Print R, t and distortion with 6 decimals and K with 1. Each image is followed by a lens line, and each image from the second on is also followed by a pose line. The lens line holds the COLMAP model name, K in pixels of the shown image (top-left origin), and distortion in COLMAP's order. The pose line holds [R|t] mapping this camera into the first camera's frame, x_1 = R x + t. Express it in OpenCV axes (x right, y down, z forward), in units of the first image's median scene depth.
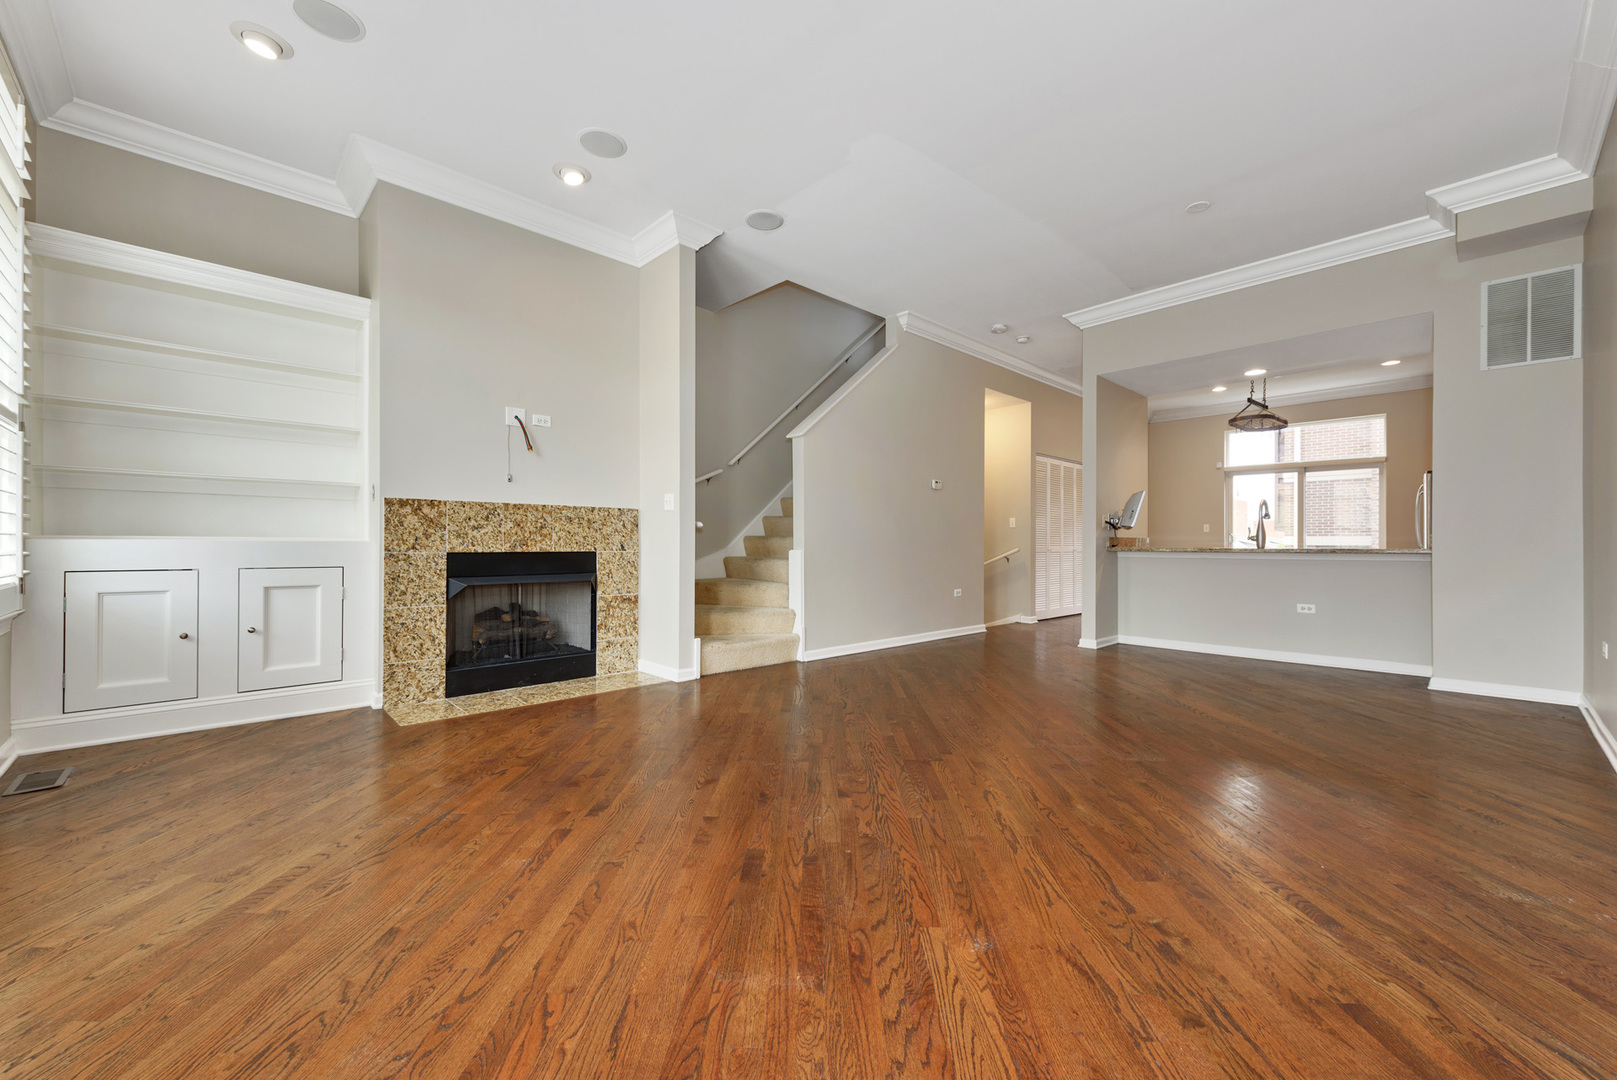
lens RADIAL K [[629.5, 0, 808.5], [0, 629.5, 540.0], [0, 0, 1]] dist [0.008207, -0.000190]
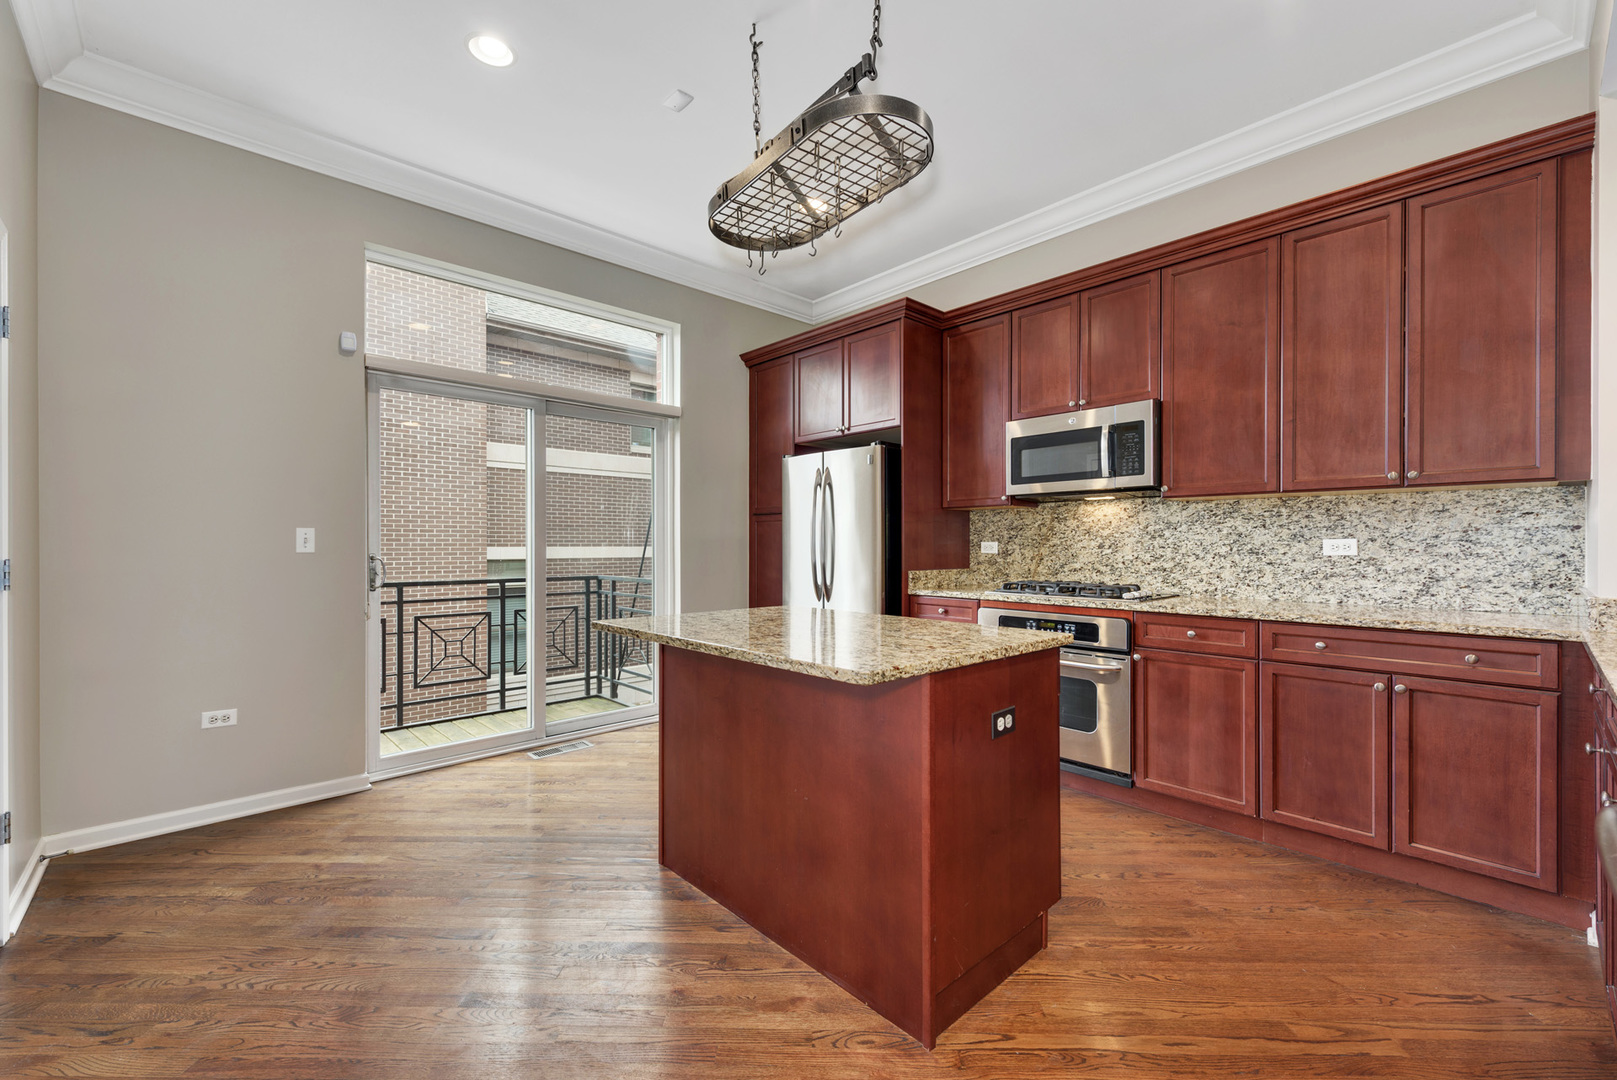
lens RADIAL K [[664.7, 0, 808.8], [0, 664.7, 544.1], [0, 0, 1]] dist [0.007935, -0.000307]
pose [[0.008401, -0.004544, 0.999954, 0.812833], [-0.002828, 0.999986, 0.004568, -0.049854], [-0.999961, -0.002866, 0.008388, 1.962686]]
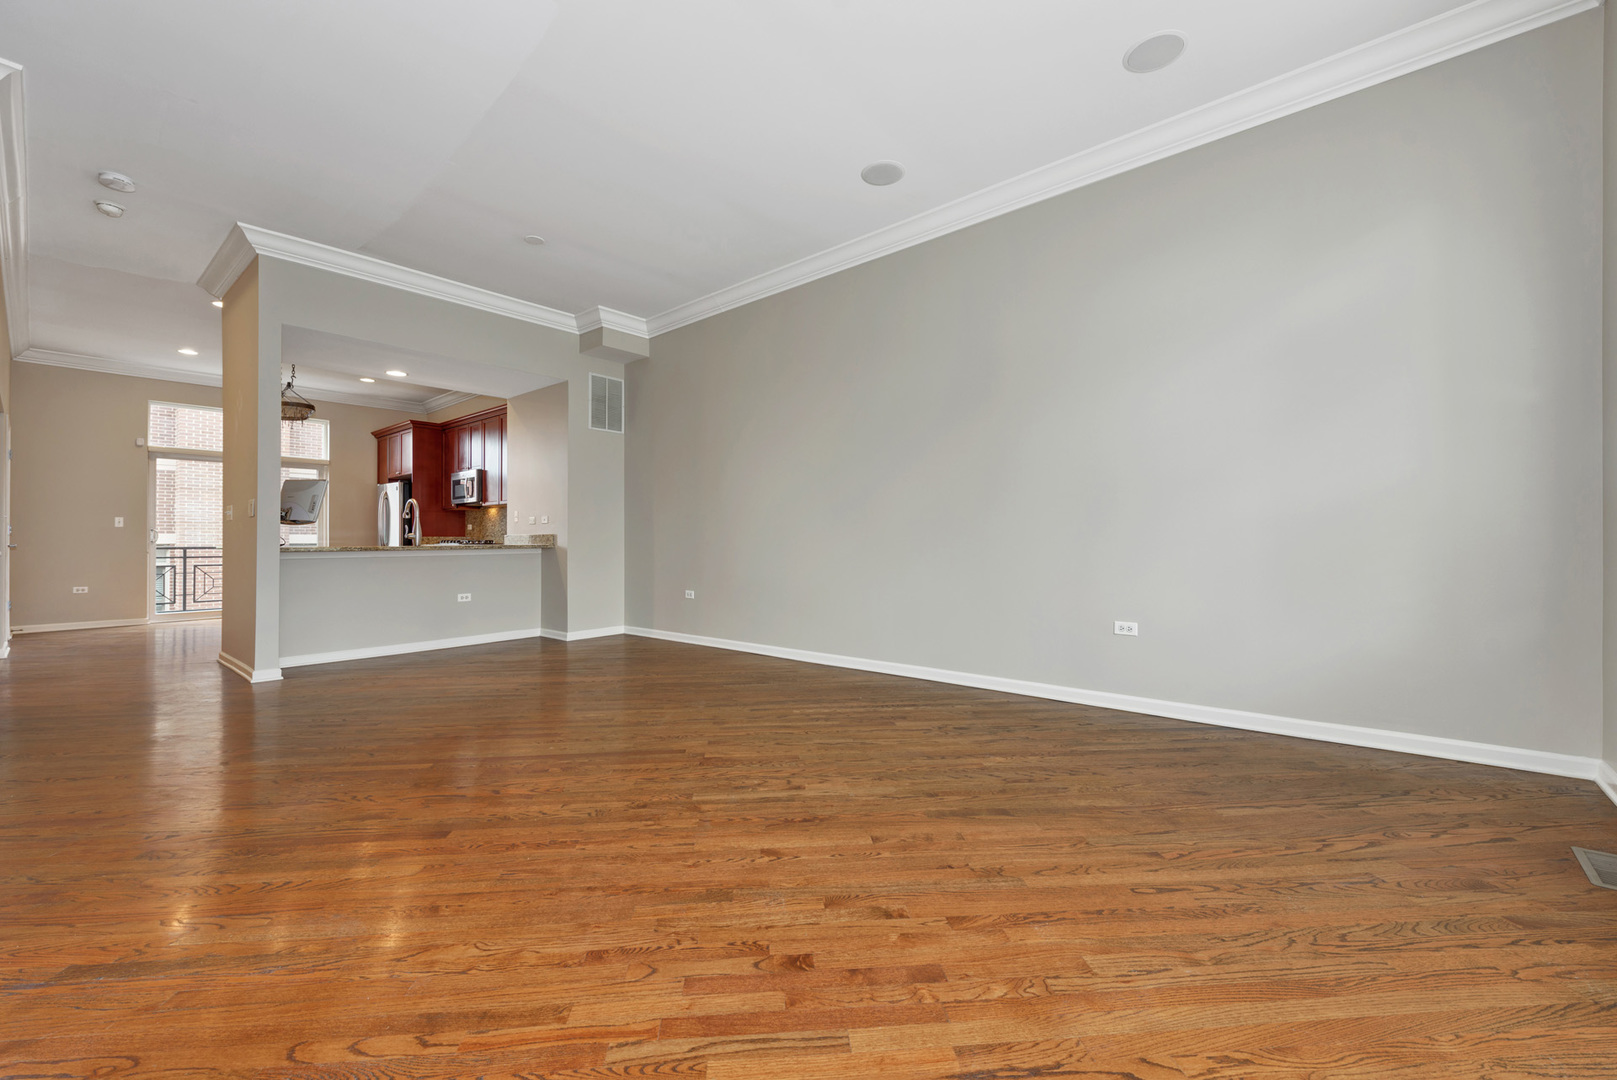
lens RADIAL K [[659.9, 0, 804.3], [0, 659.9, 533.3], [0, 0, 1]] dist [0.009241, -0.000115]
pose [[-0.098791, 0.006856, 0.995085, -0.630842], [0.000456, 0.999976, -0.006845, 0.000685], [-0.995108, -0.000223, -0.098792, 0.682882]]
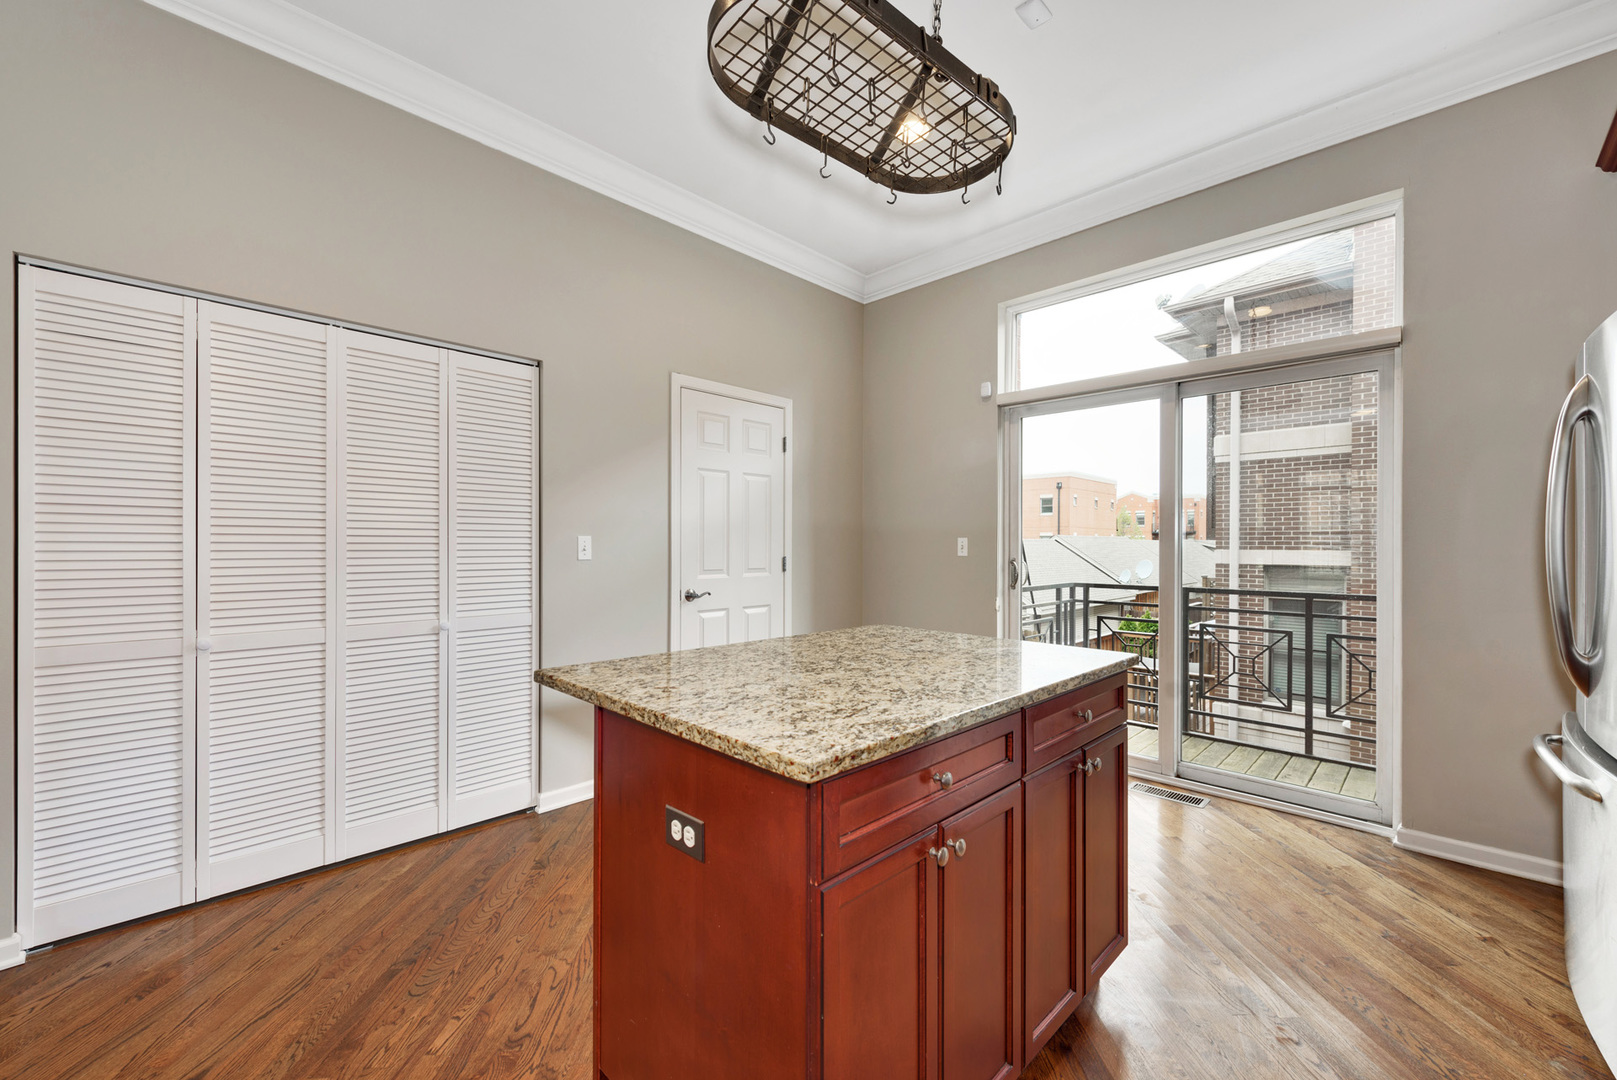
lens RADIAL K [[648.6, 0, 803.8], [0, 648.6, 540.6], [0, 0, 1]] dist [0.000173, -0.000061]
pose [[0.999595, -0.001913, 0.028405, 1.337283], [0.001967, 0.999996, -0.001874, -0.057926], [-0.028401, 0.001929, 0.999595, 1.519005]]
